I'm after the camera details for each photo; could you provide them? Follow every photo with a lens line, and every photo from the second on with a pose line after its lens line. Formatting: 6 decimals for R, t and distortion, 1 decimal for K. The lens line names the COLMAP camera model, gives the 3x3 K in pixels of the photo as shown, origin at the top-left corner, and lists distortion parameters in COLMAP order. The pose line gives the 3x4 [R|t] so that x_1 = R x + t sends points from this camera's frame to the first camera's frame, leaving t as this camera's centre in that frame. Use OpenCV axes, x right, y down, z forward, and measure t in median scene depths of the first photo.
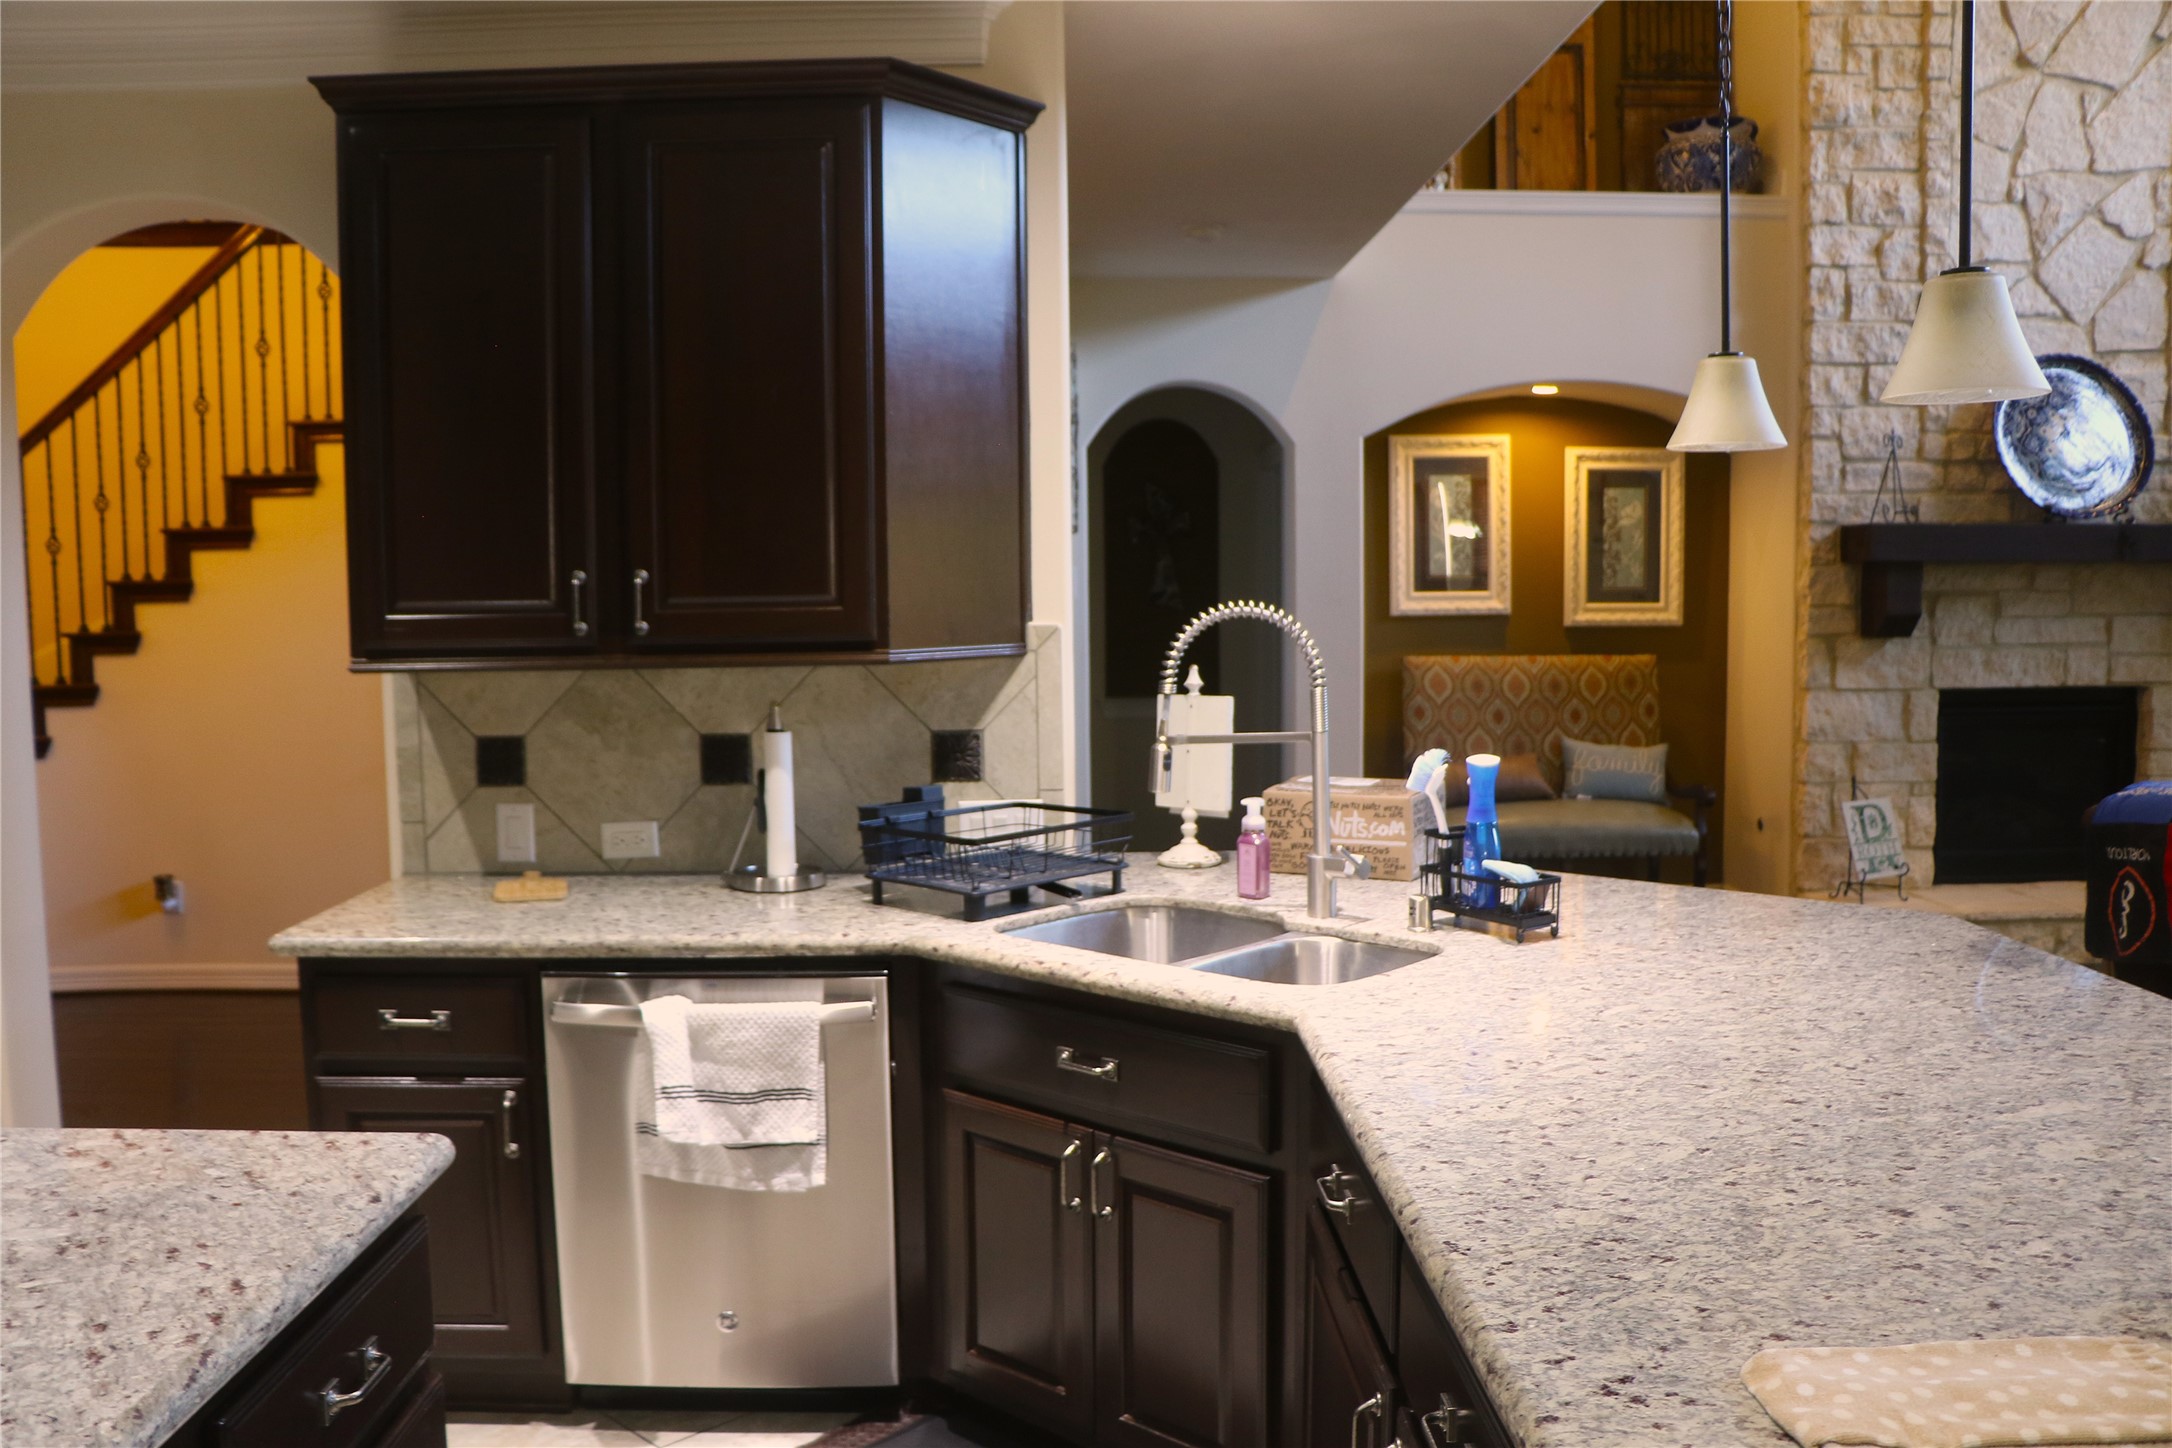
lens RADIAL K [[1753.8, 0, 1078.8], [0, 1753.8, 754.7], [0, 0, 1]] dist [-0.192769, 0.159744]
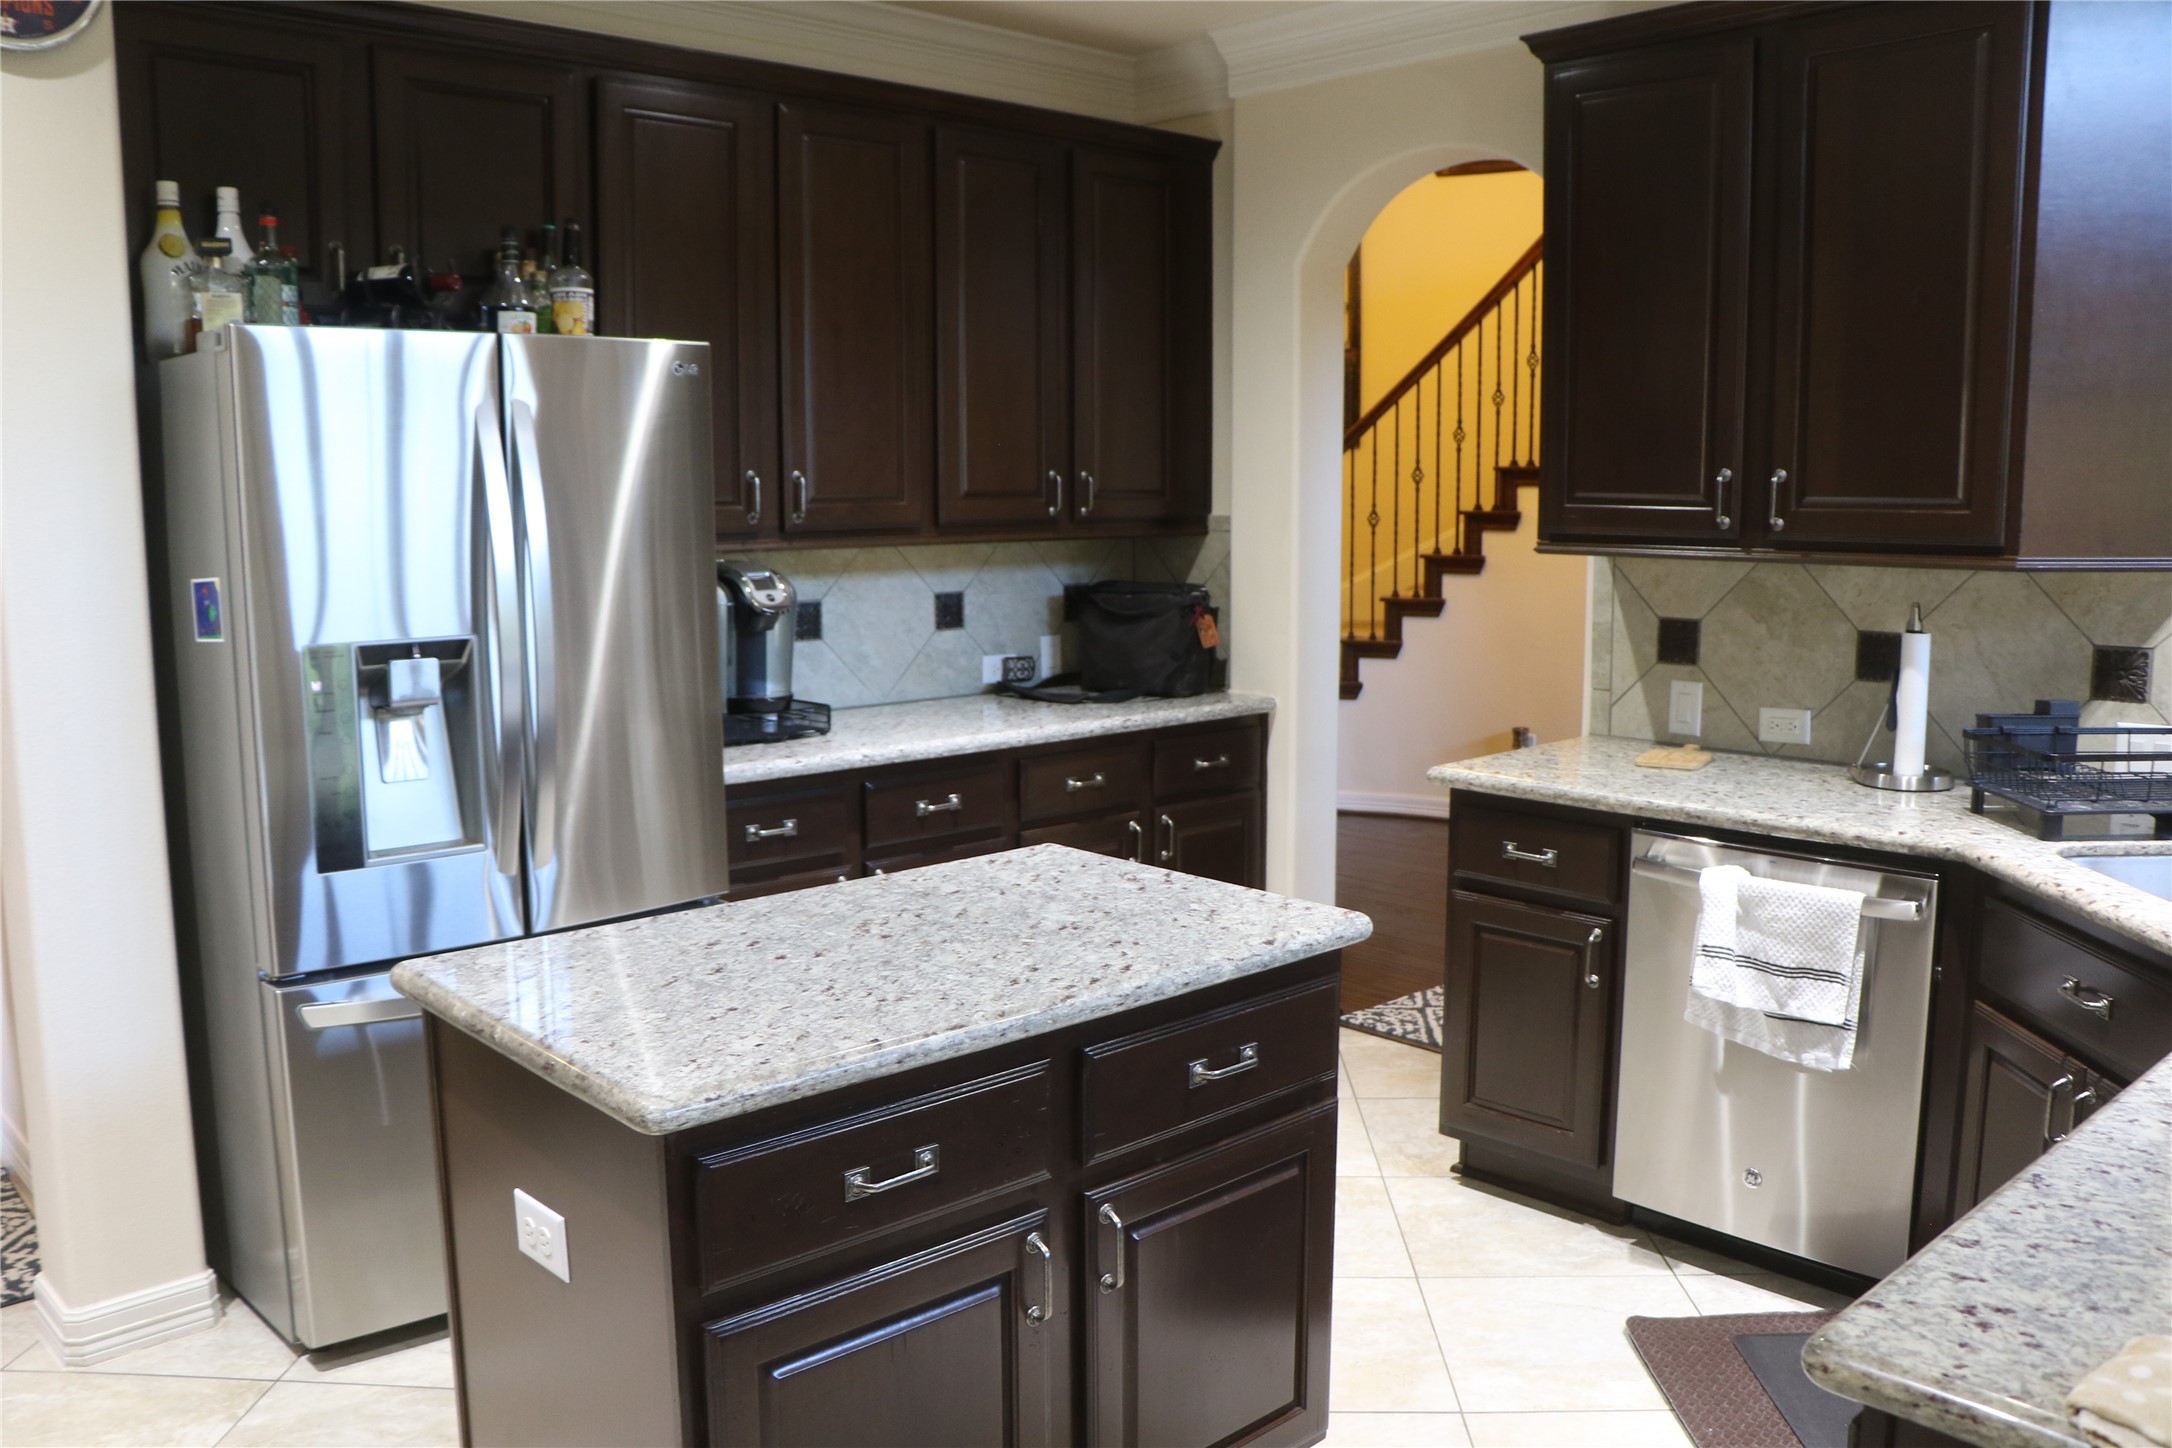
lens RADIAL K [[1753.8, 0, 1078.8], [0, 1753.8, 754.7], [0, 0, 1]] dist [-0.192769, 0.159744]
pose [[0.668938, 0.118714, -0.733778, 0.243014], [-0.070686, 0.992850, 0.096187, -0.002917], [0.739950, -0.012475, 0.672546, -0.018778]]
